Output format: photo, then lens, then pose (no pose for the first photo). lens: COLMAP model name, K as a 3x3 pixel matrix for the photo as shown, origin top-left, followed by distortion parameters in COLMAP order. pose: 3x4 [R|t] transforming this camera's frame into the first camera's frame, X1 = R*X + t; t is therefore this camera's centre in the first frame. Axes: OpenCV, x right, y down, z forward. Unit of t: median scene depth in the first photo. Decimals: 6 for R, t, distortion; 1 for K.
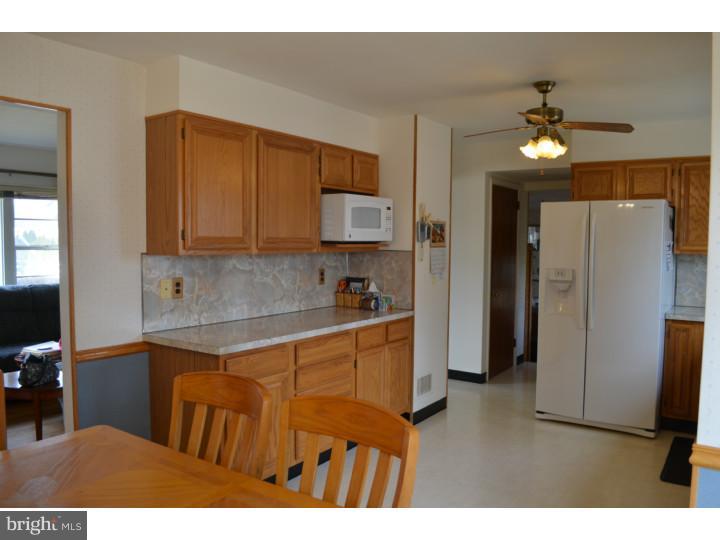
lens RADIAL K [[575.9, 0, 360.0], [0, 575.9, 270.0], [0, 0, 1]] dist [-0.070019, -0.000996]
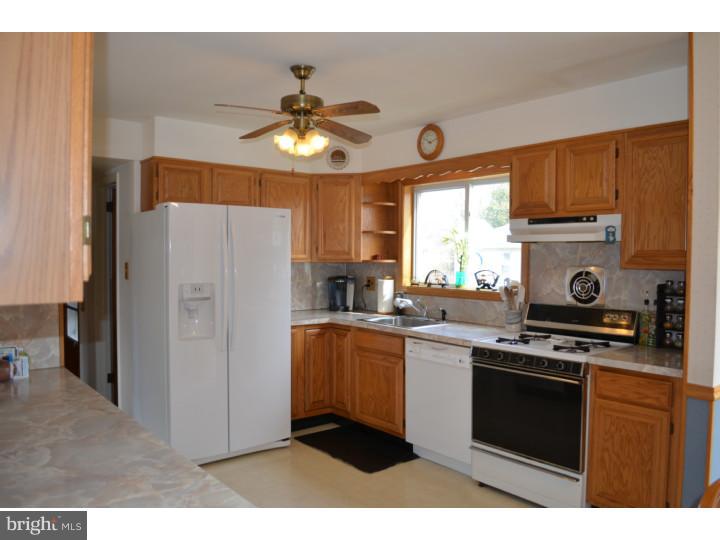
lens RADIAL K [[575.9, 0, 360.0], [0, 575.9, 270.0], [0, 0, 1]] dist [-0.070019, -0.000996]
pose [[0.254495, -0.032531, 0.966527, -0.401455], [0.045327, 0.998737, 0.021680, -0.030096], [-0.966011, 0.038293, 0.255648, 0.568056]]
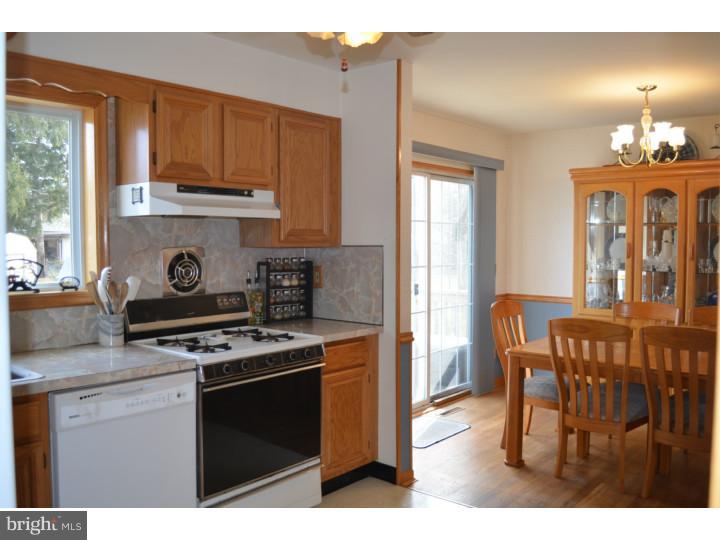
lens RADIAL K [[649.2, 0, 360.0], [0, 649.2, 270.0], [0, 0, 1]] dist [-0.005537, -0.001779]
pose [[-0.998031, -0.012583, 0.061443, 0.231611], [-0.006530, 0.995190, 0.097745, -0.053186], [-0.062378, 0.097151, -0.993313, 1.238867]]
